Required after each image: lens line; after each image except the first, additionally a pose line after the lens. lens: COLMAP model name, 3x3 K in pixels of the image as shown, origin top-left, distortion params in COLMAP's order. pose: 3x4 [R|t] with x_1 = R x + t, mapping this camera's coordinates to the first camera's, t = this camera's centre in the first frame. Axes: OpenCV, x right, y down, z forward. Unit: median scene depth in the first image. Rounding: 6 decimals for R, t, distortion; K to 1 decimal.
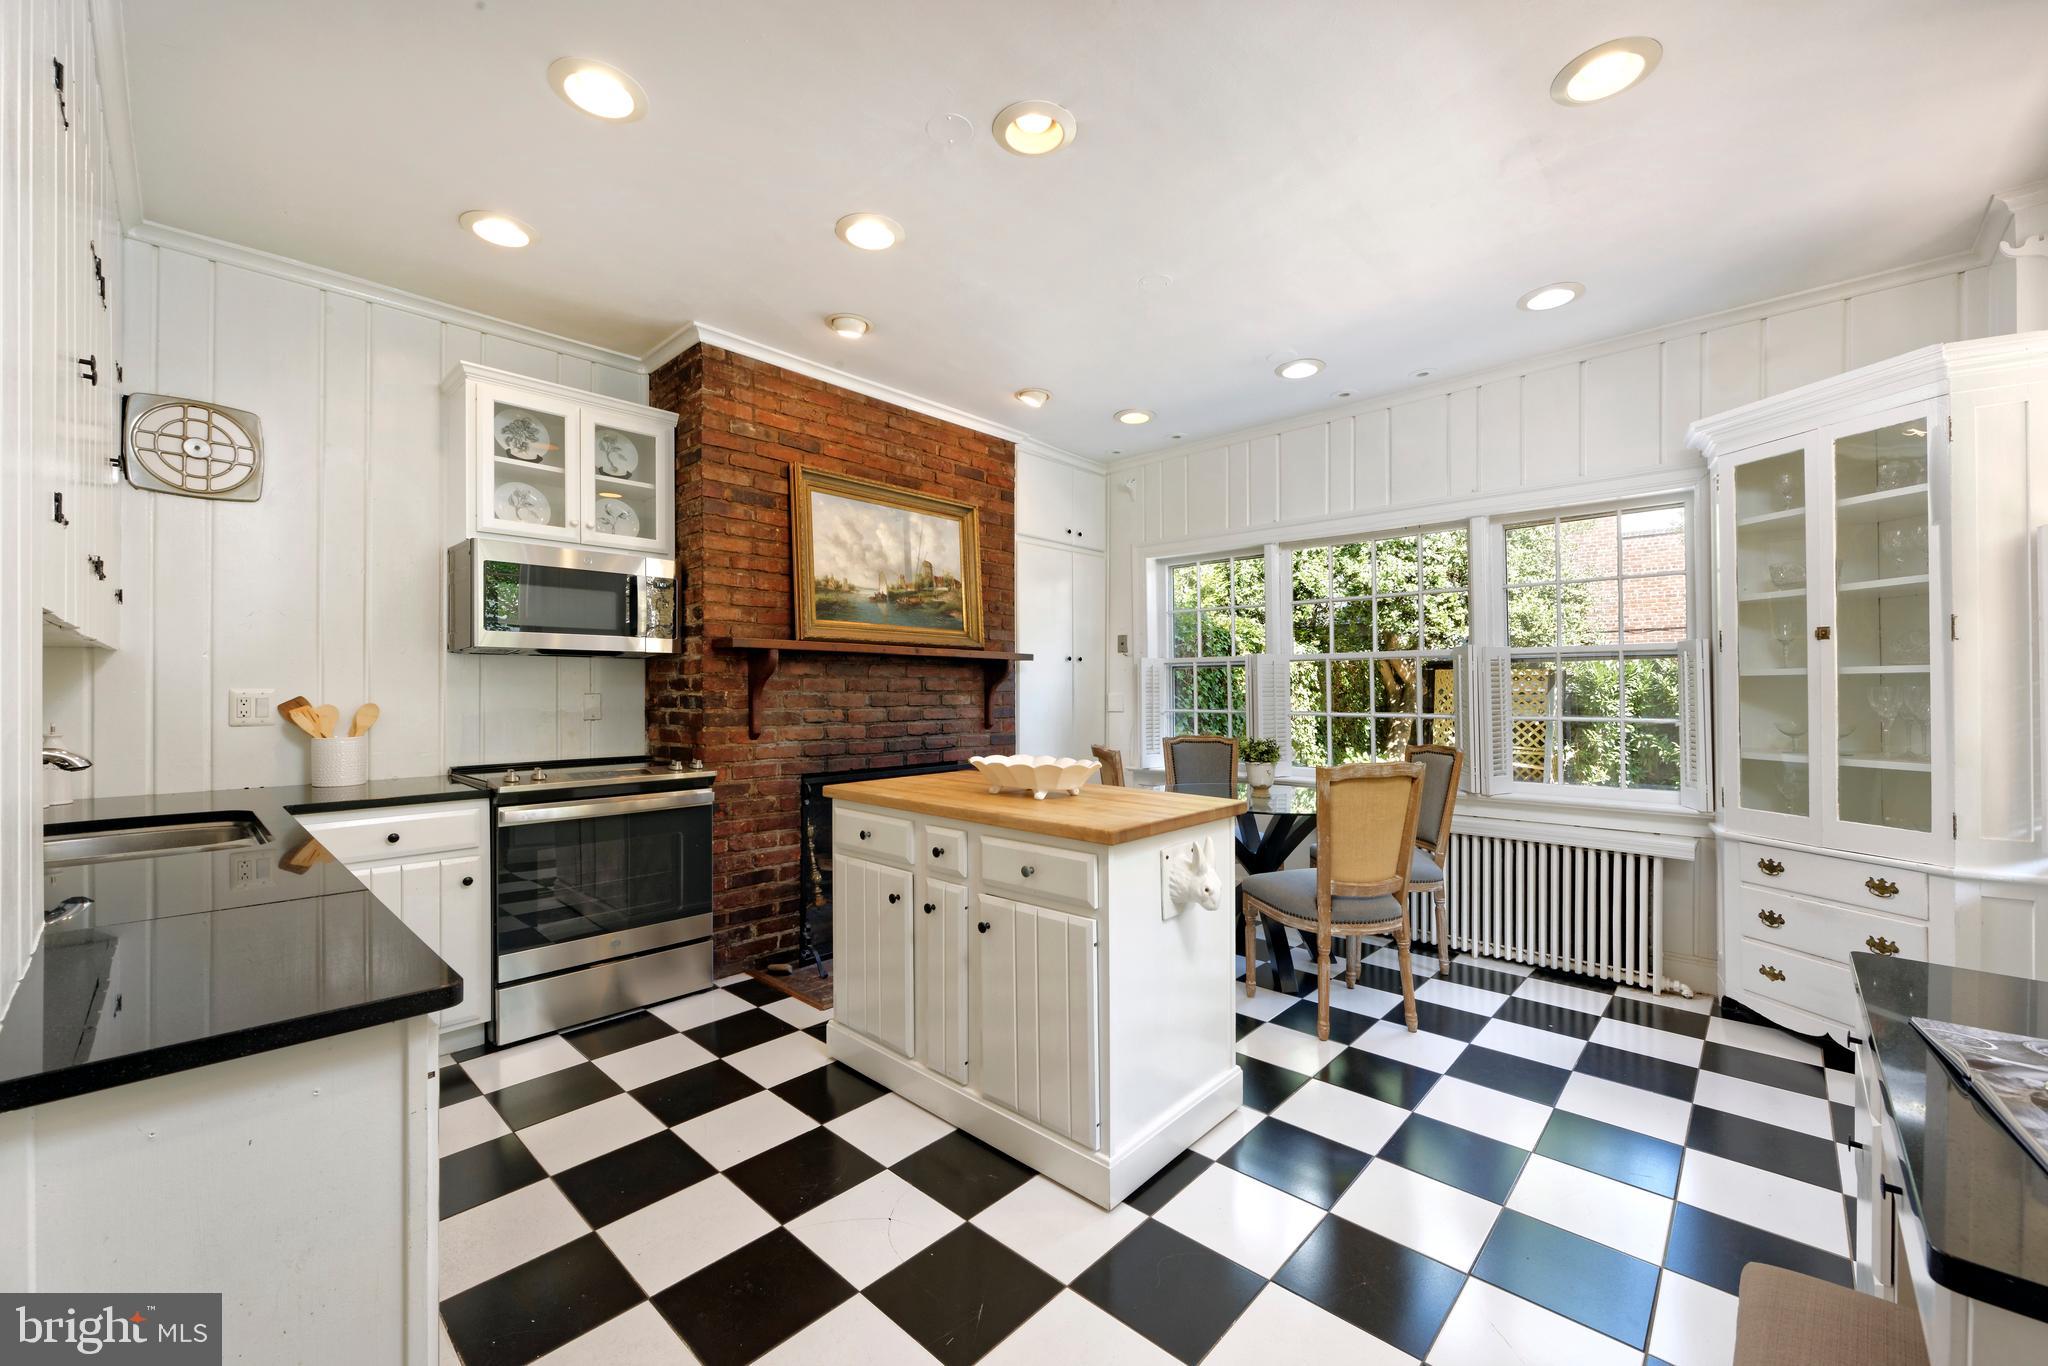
lens RADIAL K [[812.5, 0, 1022.5], [0, 812.5, 688.4], [0, 0, 1]] dist [-0.015120, -0.000422]
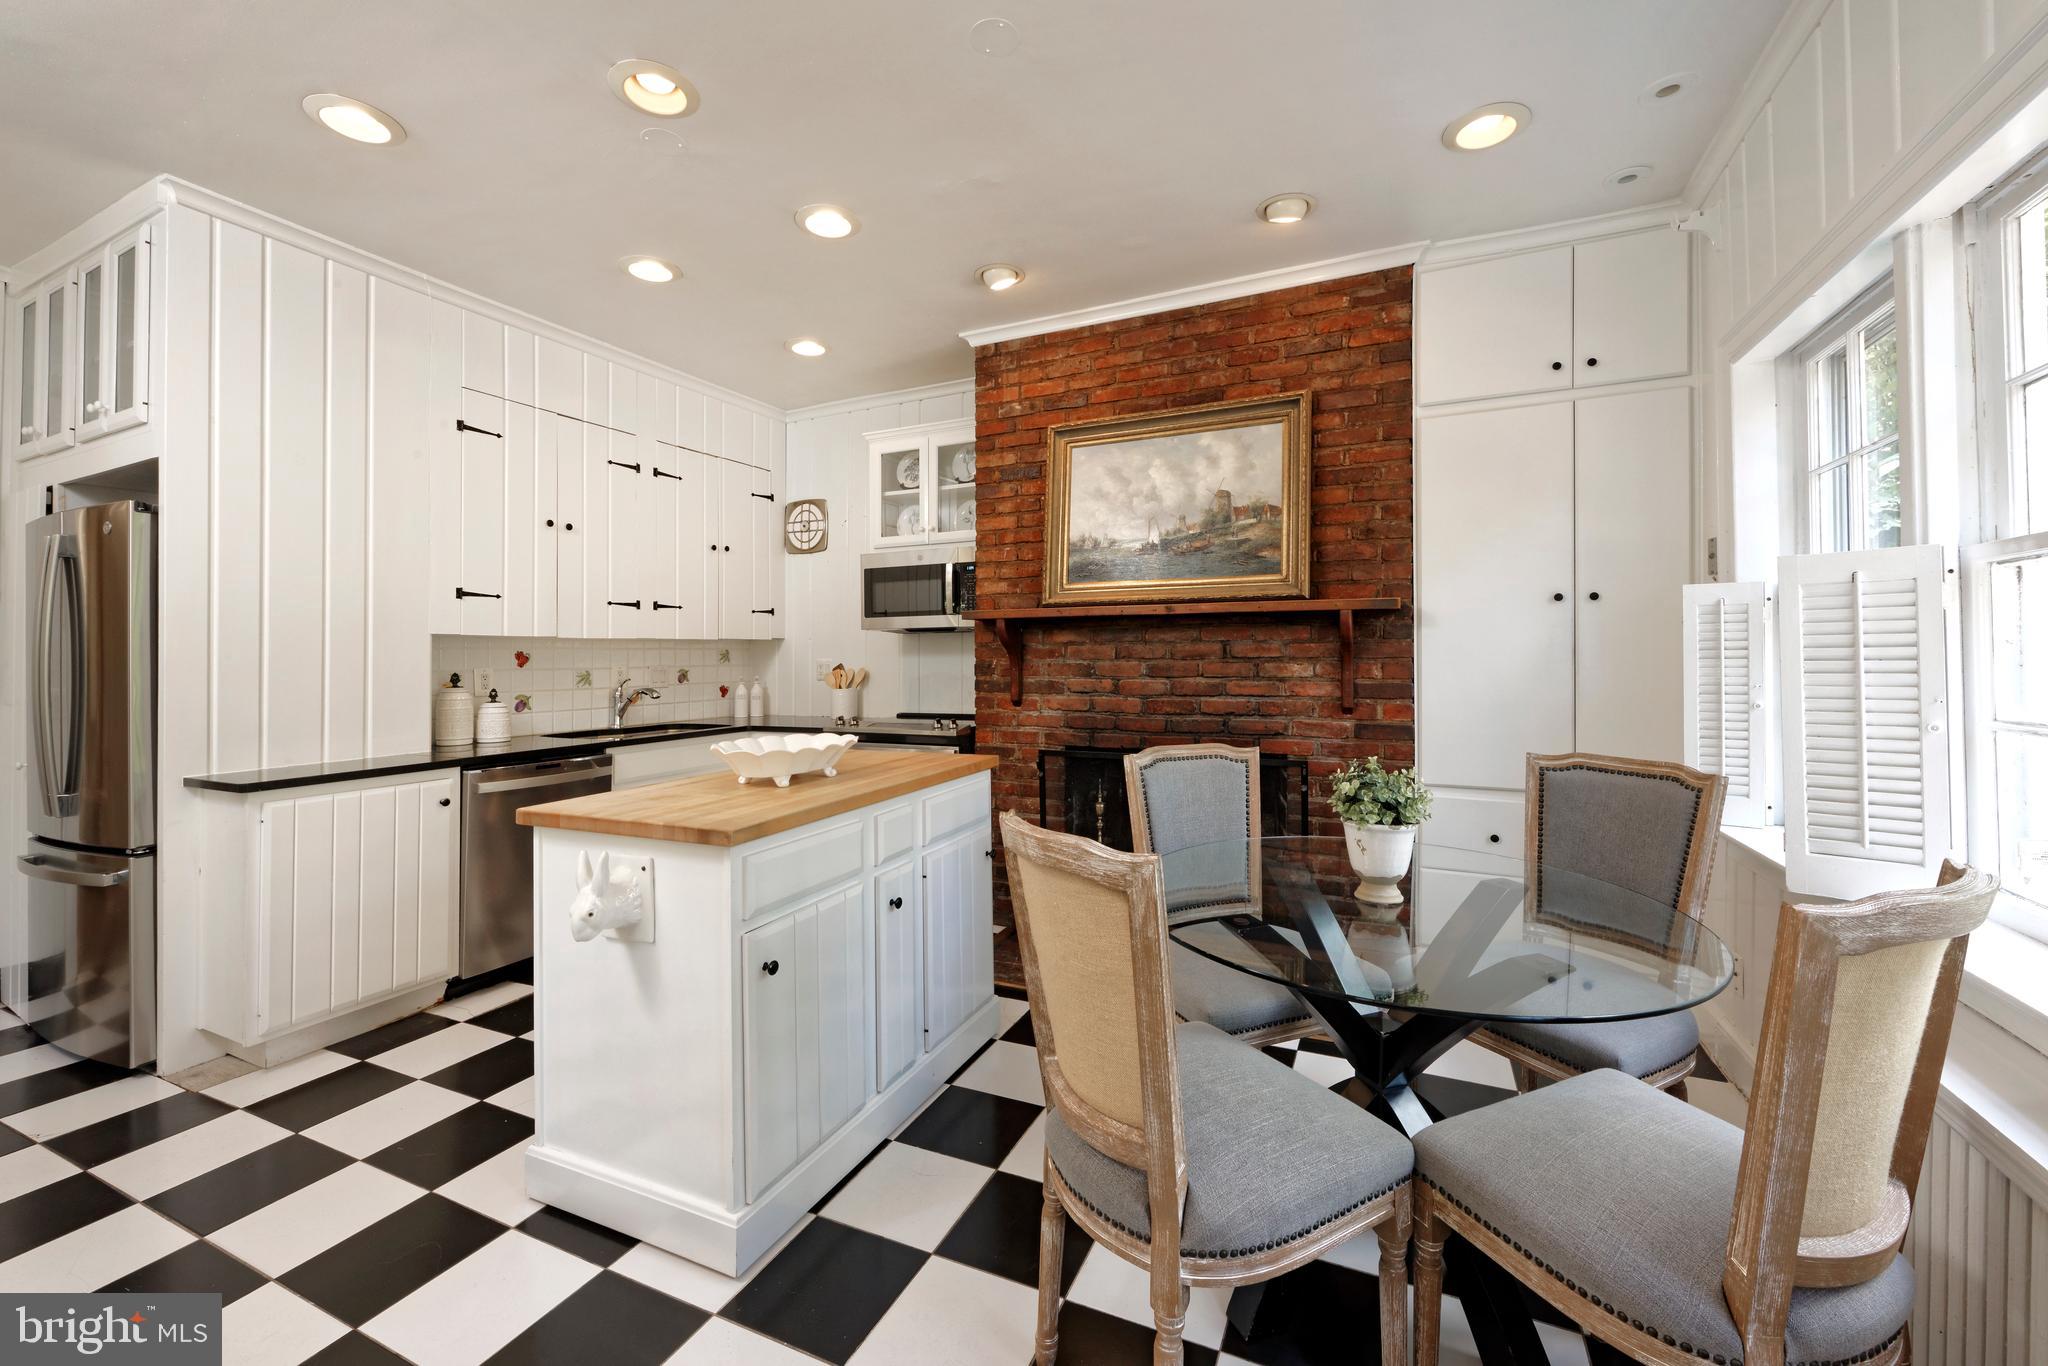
lens RADIAL K [[812.5, 0, 1026.3], [0, 812.5, 653.7], [0, 0, 1]] dist [-0.015120, -0.000422]
pose [[0.309292, -0.005115, -0.950954, 0.607939], [0.012305, 0.999923, -0.001376, -0.002369], [0.950888, -0.011276, 0.309331, 0.634272]]
